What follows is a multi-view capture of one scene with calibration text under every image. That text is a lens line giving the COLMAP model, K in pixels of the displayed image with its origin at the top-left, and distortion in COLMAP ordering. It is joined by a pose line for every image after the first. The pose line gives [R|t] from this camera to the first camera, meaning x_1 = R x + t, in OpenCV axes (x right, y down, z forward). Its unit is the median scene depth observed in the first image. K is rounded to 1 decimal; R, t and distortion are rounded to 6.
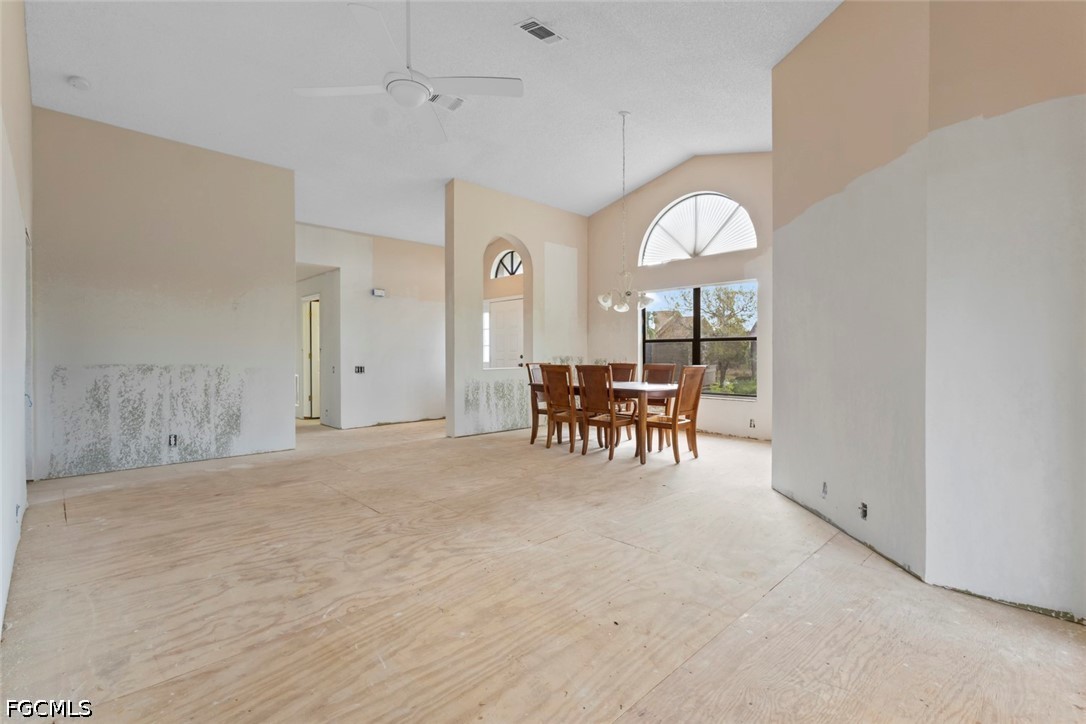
lens RADIAL K [[493.2, 0, 541.9], [0, 493.2, 355.9], [0, 0, 1]] dist [0.001330, 0.000320]
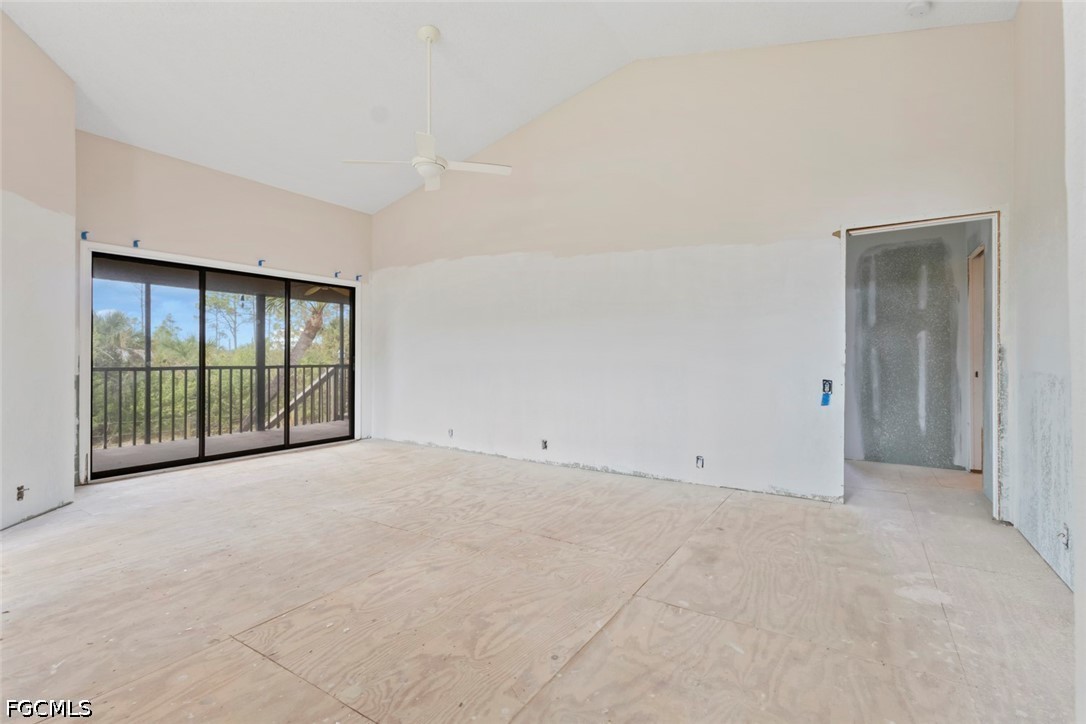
lens RADIAL K [[493.2, 0, 541.9], [0, 493.2, 355.9], [0, 0, 1]] dist [0.001330, 0.000320]
pose [[-0.973853, -0.002112, -0.227169, -0.227830], [-0.002174, 0.999998, 0.000022, -0.003775], [0.227169, 0.000515, -0.973855, 2.119818]]
